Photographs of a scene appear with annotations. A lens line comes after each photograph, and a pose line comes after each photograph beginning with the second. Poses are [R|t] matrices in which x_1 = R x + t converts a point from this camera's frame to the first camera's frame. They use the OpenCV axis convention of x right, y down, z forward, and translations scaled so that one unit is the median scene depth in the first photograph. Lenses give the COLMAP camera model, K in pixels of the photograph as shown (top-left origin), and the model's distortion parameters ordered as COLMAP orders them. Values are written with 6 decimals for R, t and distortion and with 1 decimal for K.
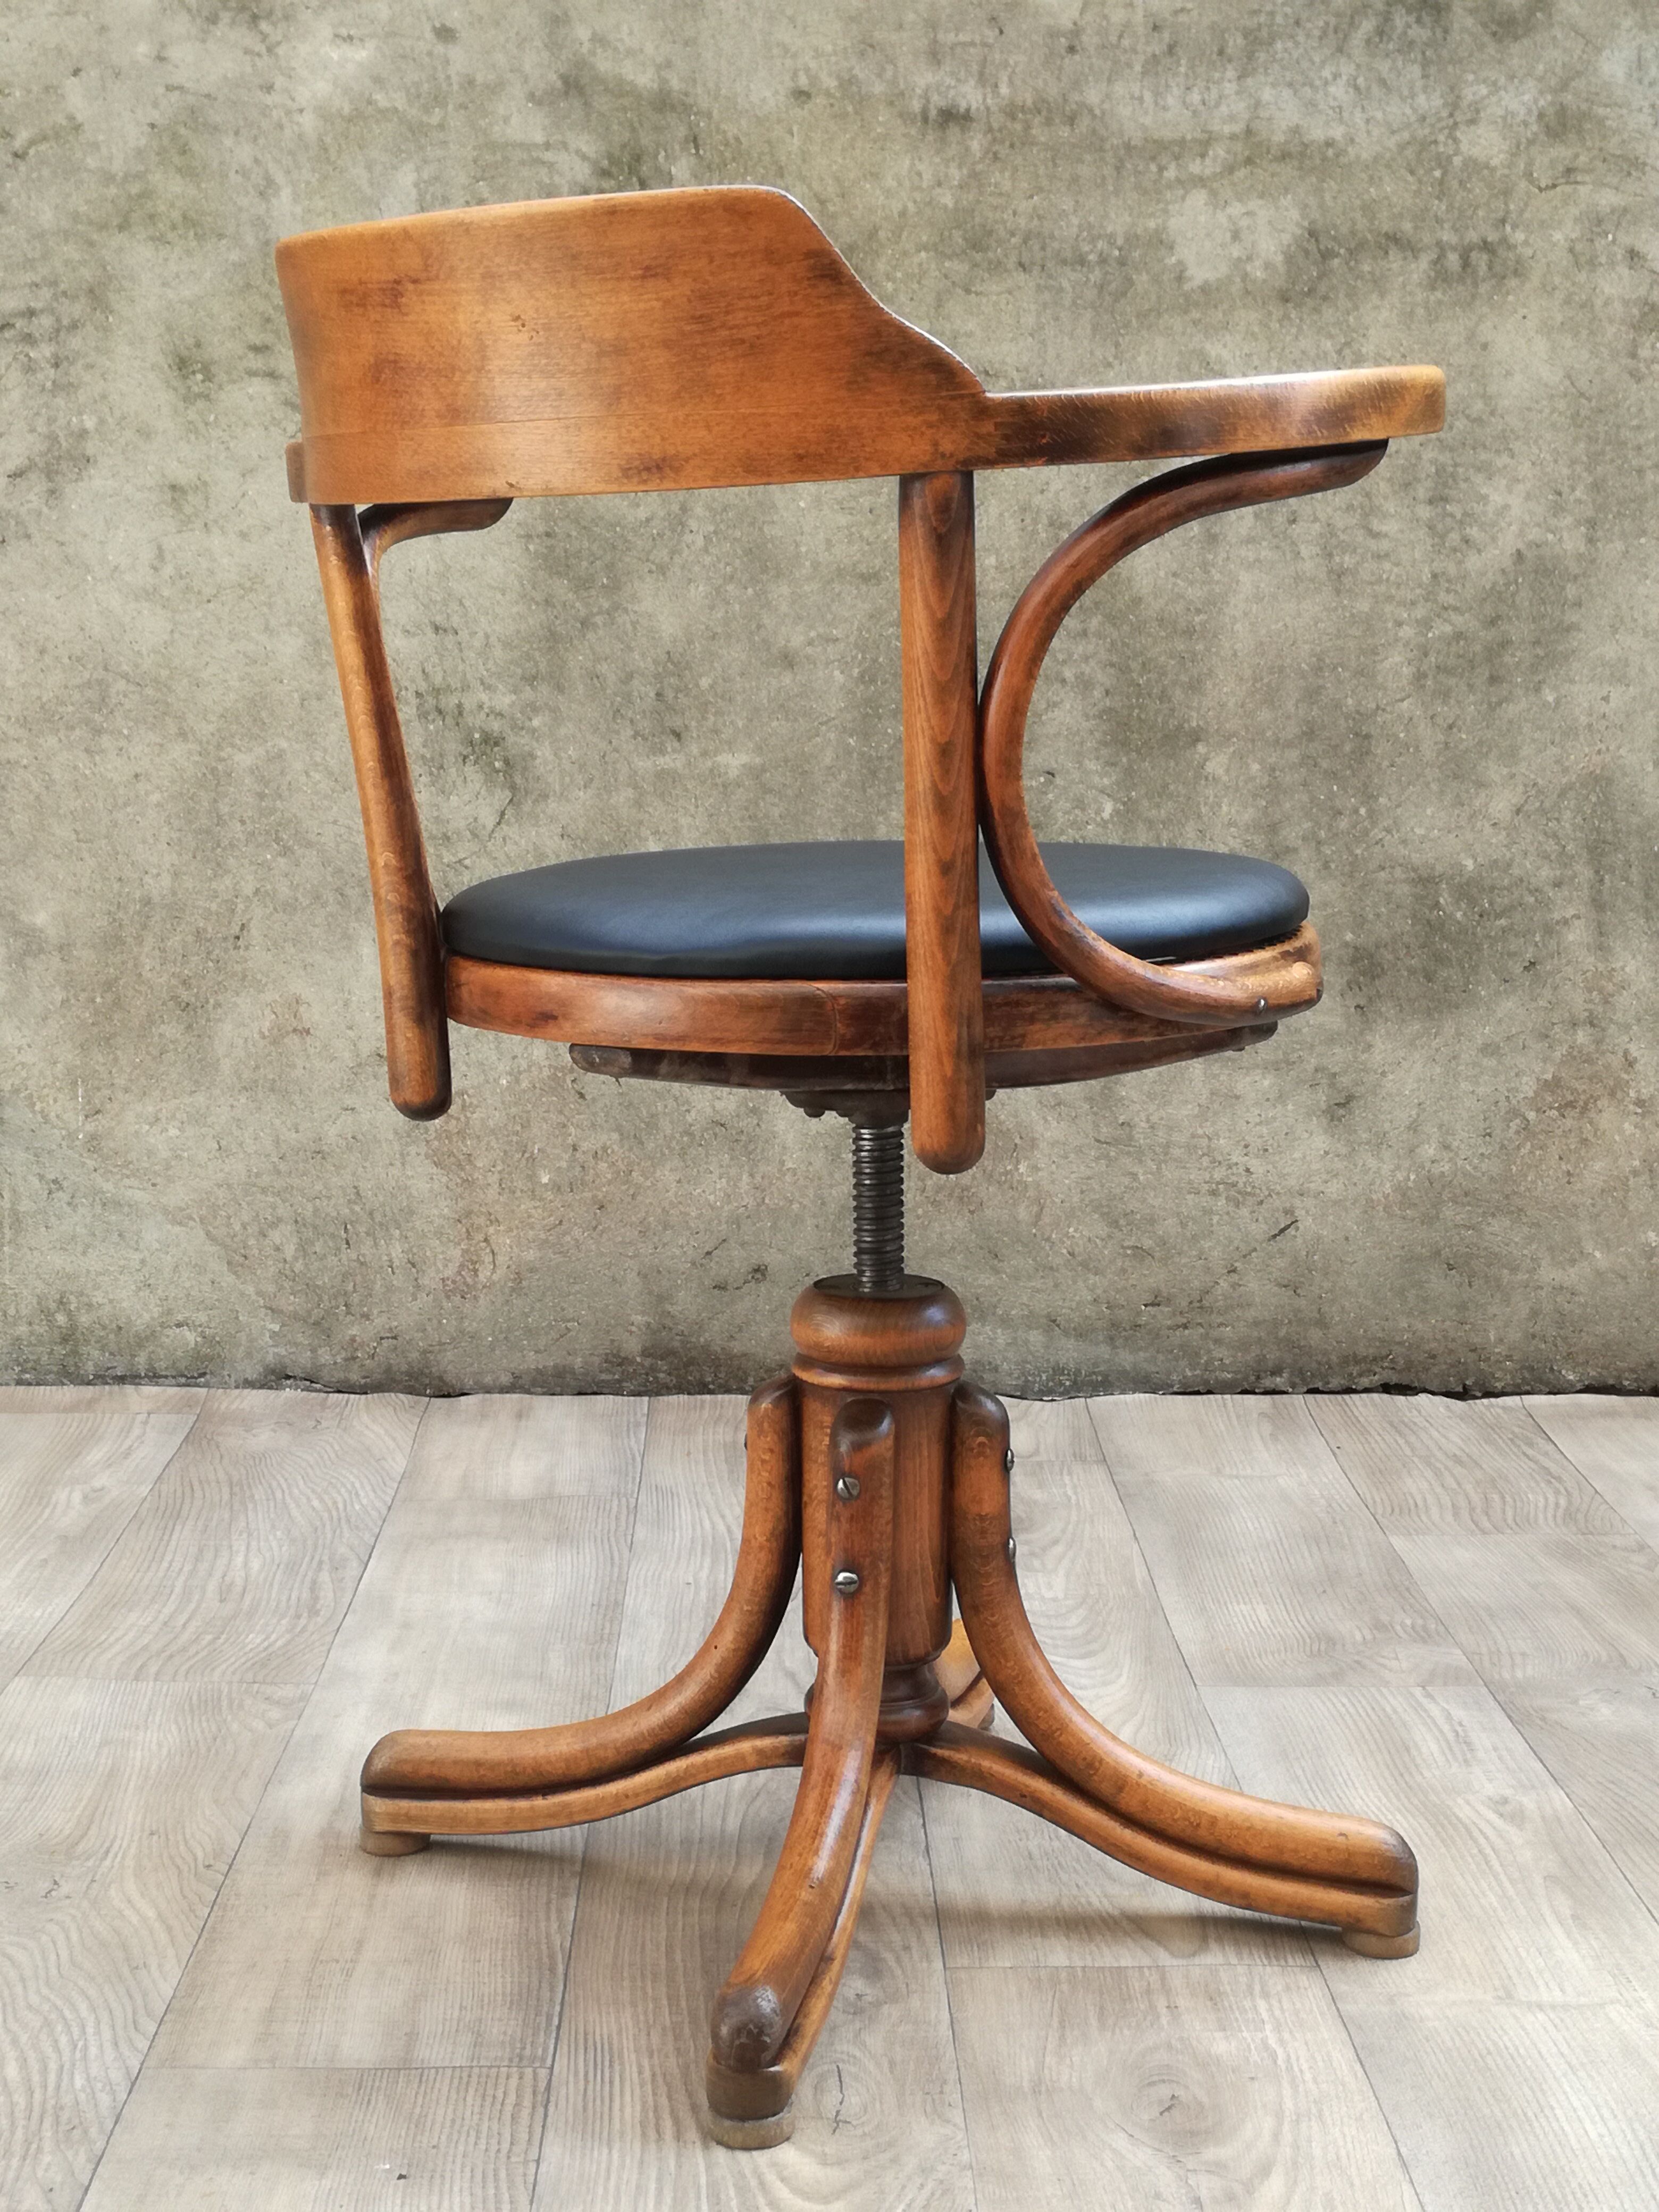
lens RADIAL K [[3120.5, 0, 803.1], [0, 3120.5, 1124.9], [0, 0, 1]] dist [0.184869, -0.522164]
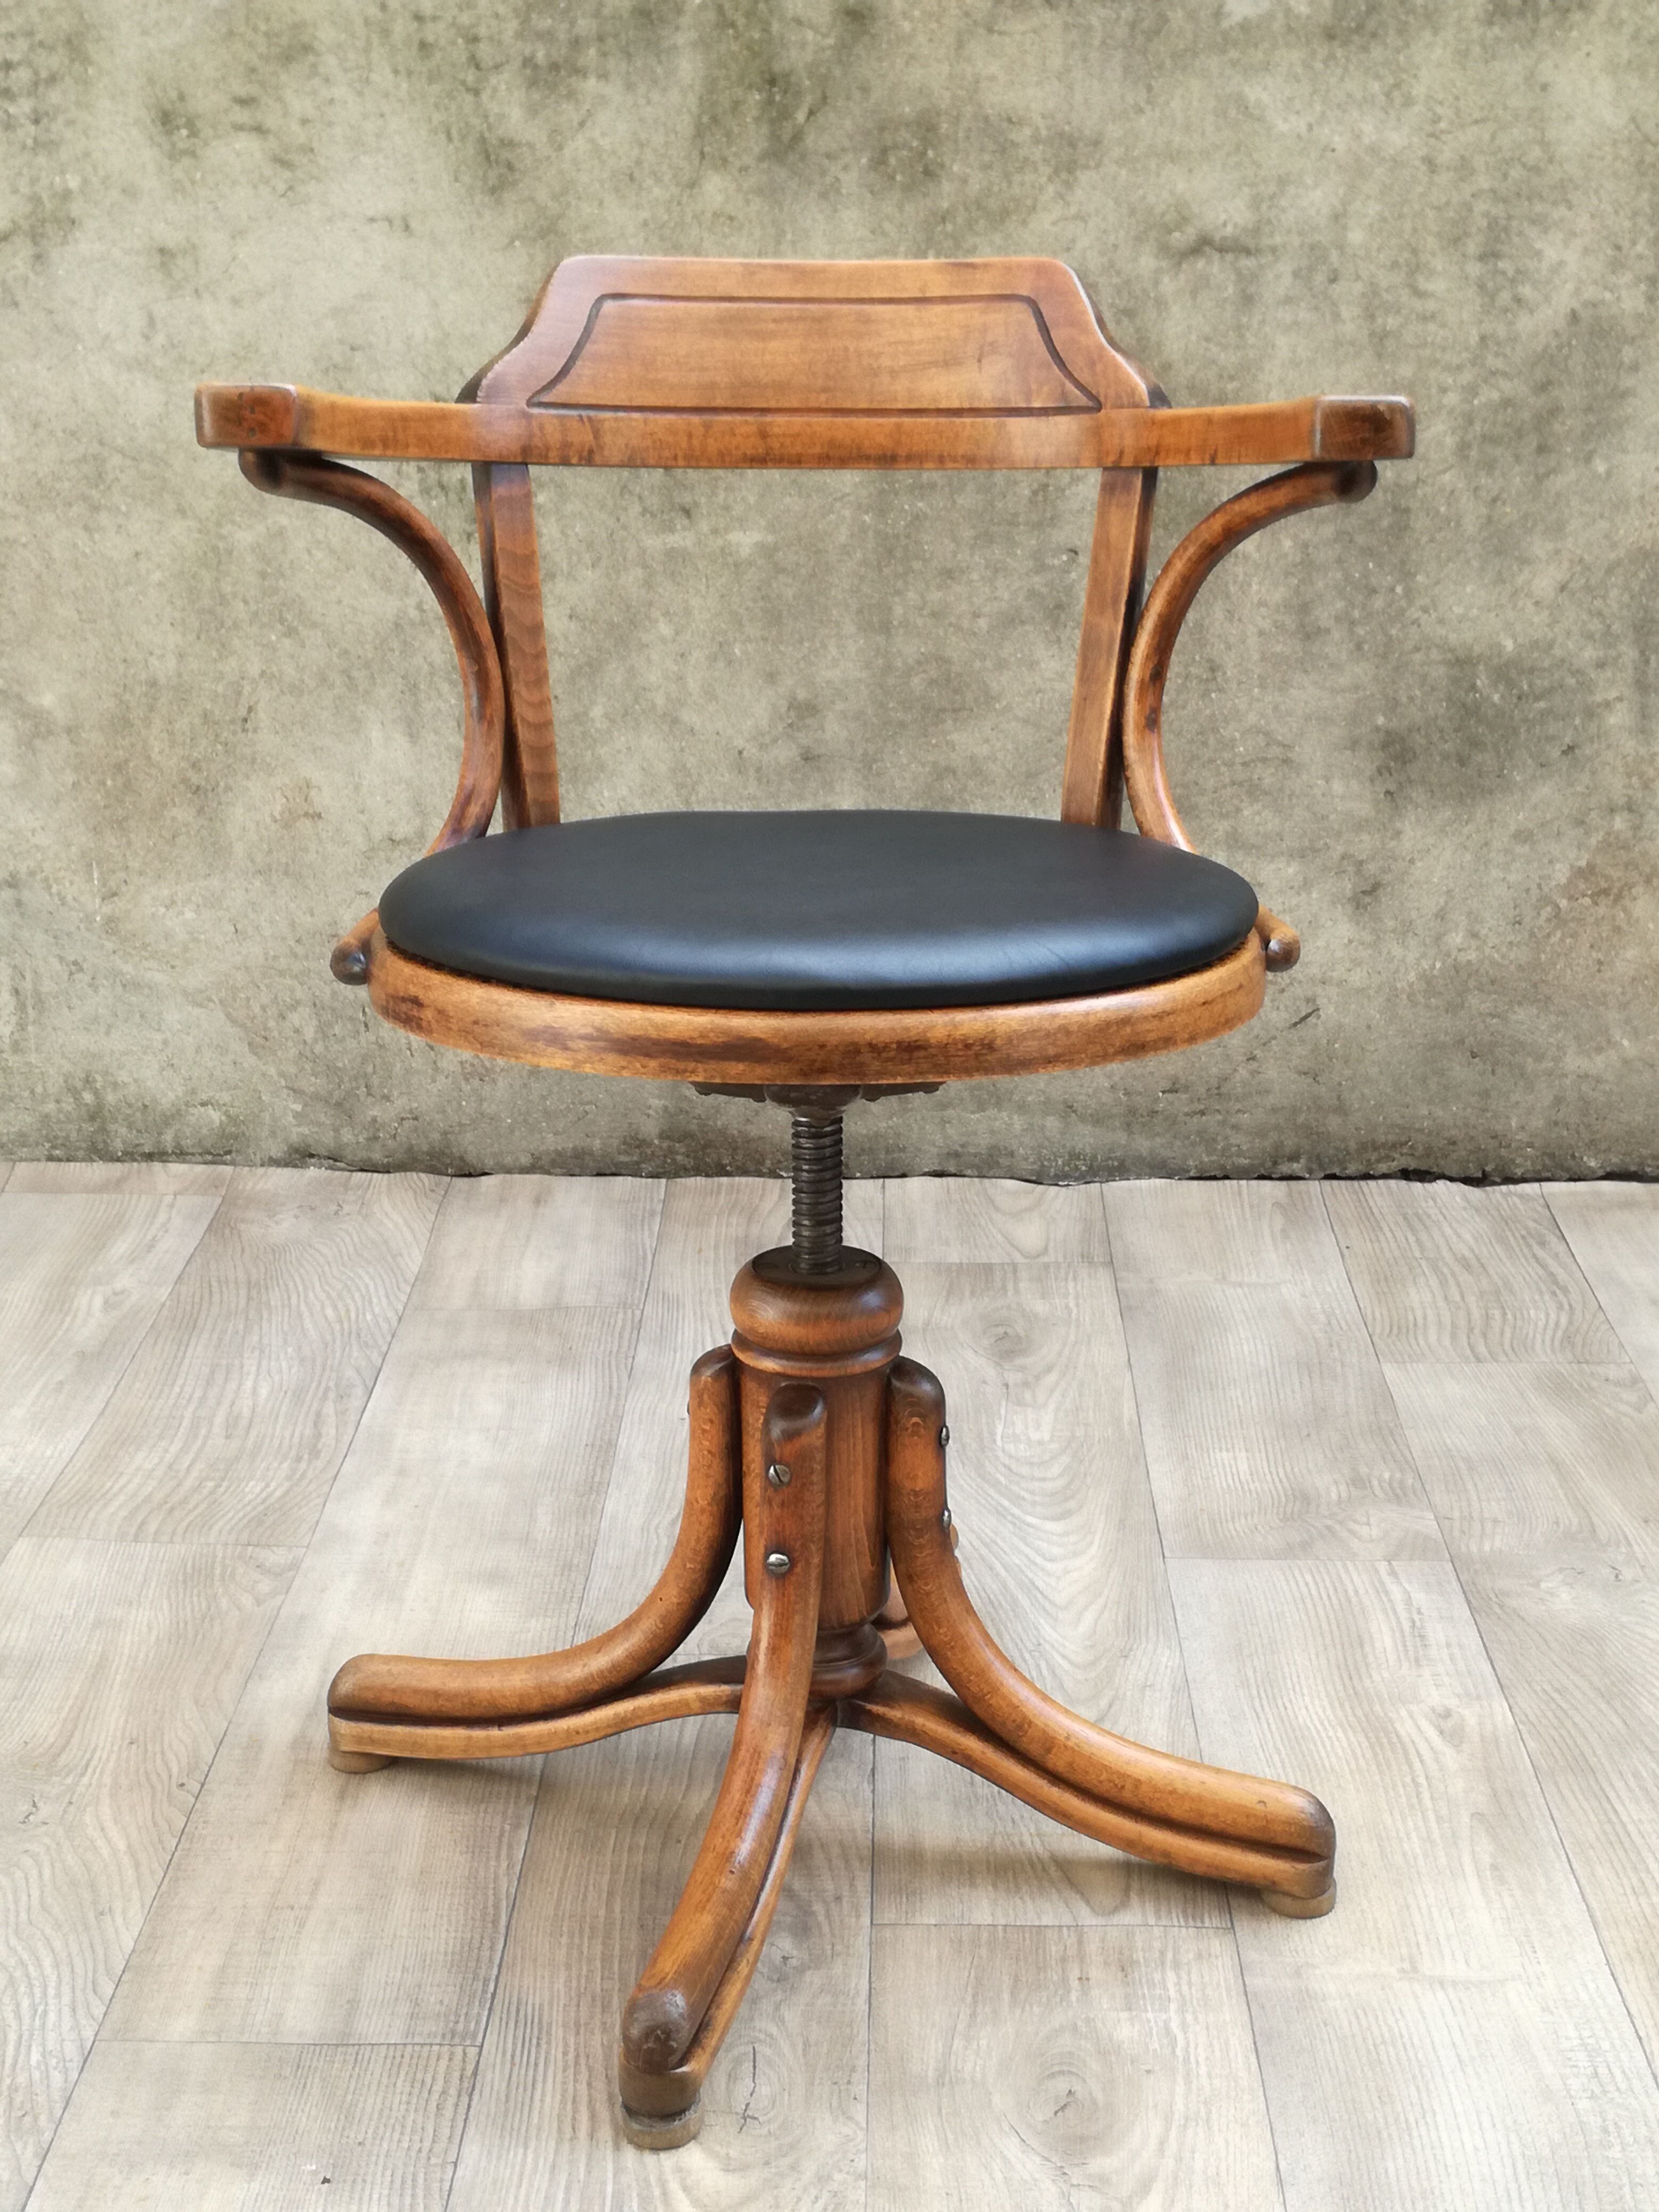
lens RADIAL K [[3120.5, 0, 803.1], [0, 3120.5, 1124.9], [0, 0, 1]] dist [0.184869, -0.522164]
pose [[0.998765, 0.006652, -0.049229, 0.044638], [0.002158, 0.984249, 0.176776, -0.109449], [0.049629, -0.176664, 0.983019, 0.014833]]
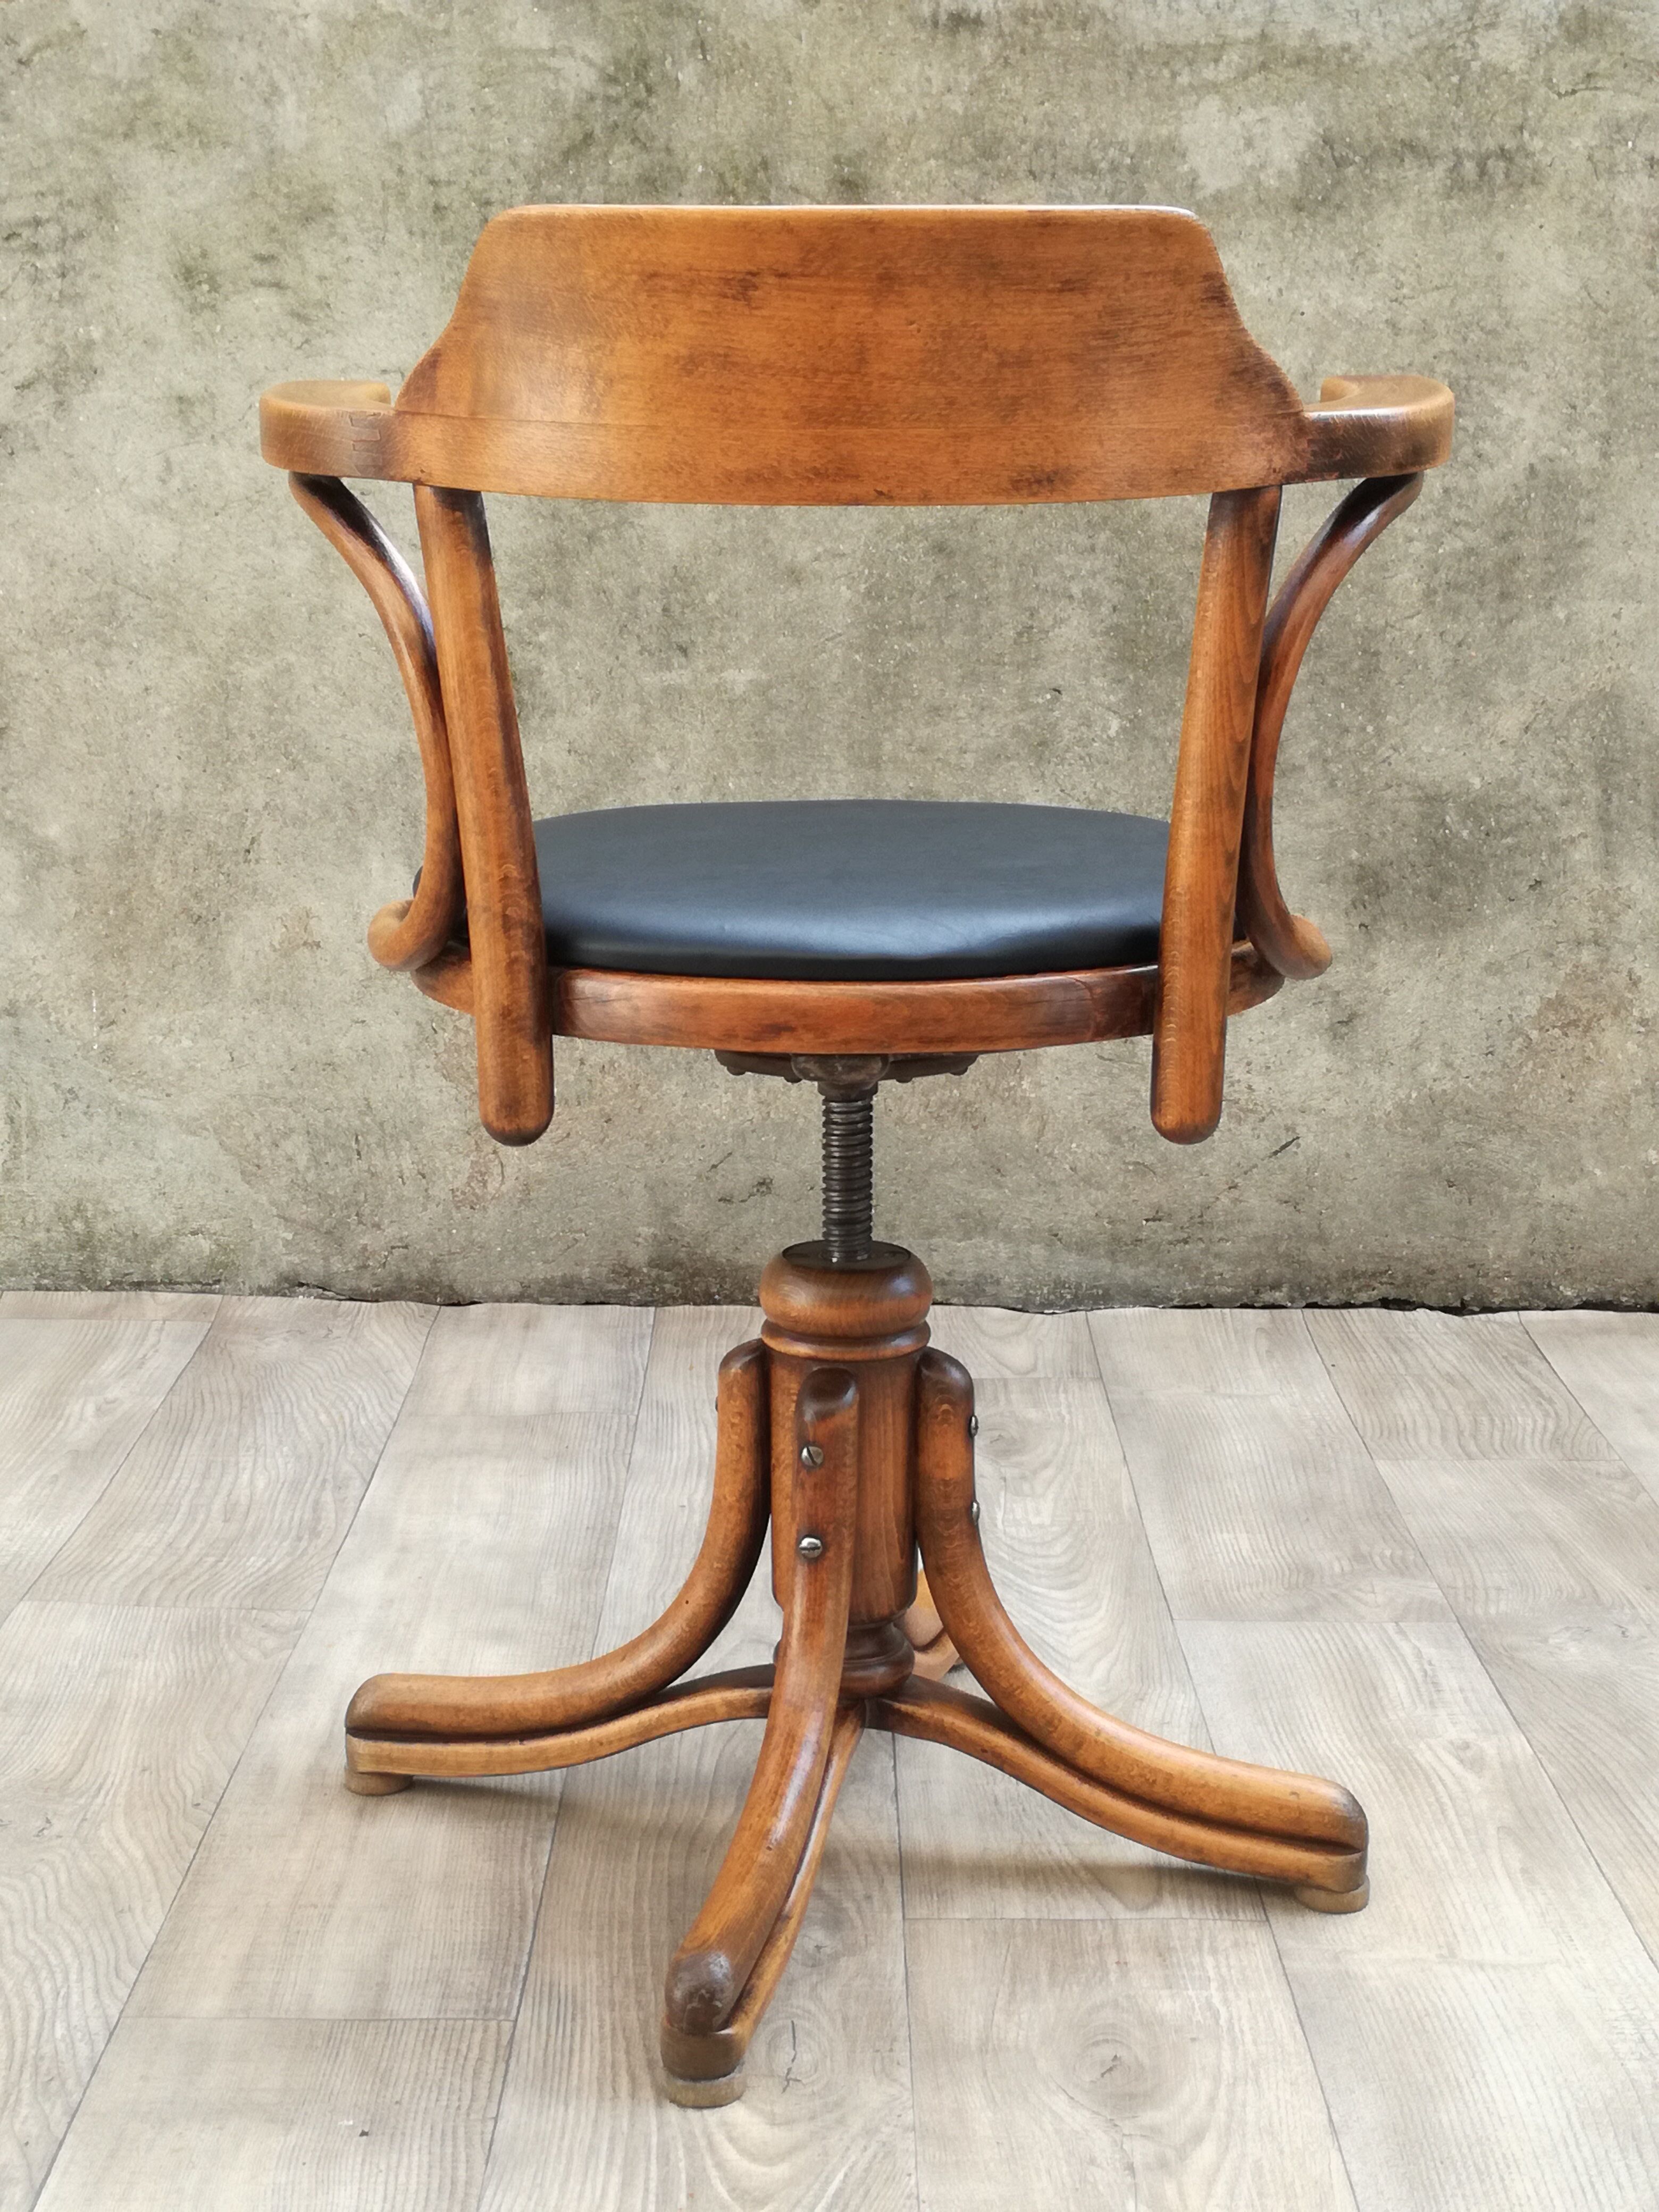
lens RADIAL K [[3115.4, 0, 803.7], [0, 3115.4, 1127.6], [0, 0, 1]] dist [0.190039, -0.540445]
pose [[0.999760, 0.005970, -0.021102, 0.020134], [-0.004701, 0.998207, 0.059664, -0.032152], [0.021420, -0.059550, 0.997995, -0.006409]]
